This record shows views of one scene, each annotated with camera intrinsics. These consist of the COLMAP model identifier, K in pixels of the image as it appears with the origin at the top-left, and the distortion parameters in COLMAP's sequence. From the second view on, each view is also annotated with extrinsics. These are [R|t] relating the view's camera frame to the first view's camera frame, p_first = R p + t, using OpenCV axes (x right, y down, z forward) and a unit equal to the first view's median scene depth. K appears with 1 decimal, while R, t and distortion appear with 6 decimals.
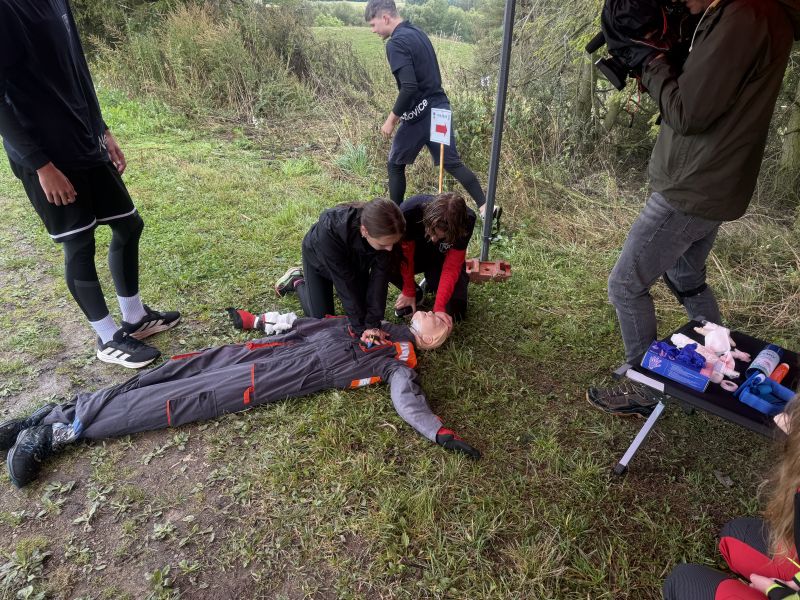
lens RADIAL K [[518.9, 0, 400.0], [0, 518.9, 300.0], [0, 0, 1]] dist [0.044054, -0.042528]
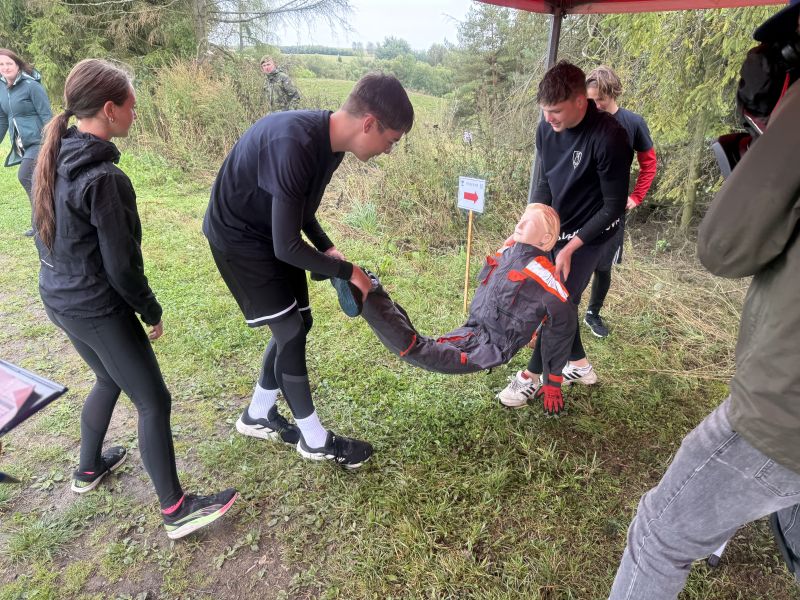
lens RADIAL K [[518.9, 0, 400.0], [0, 518.9, 300.0], [0, 0, 1]] dist [0.044054, -0.042528]
pose [[0.998709, -0.000904, 0.050796, -0.128944], [0.005141, 0.996508, -0.083342, -0.049296], [-0.050544, 0.083495, 0.995226, 0.013213]]
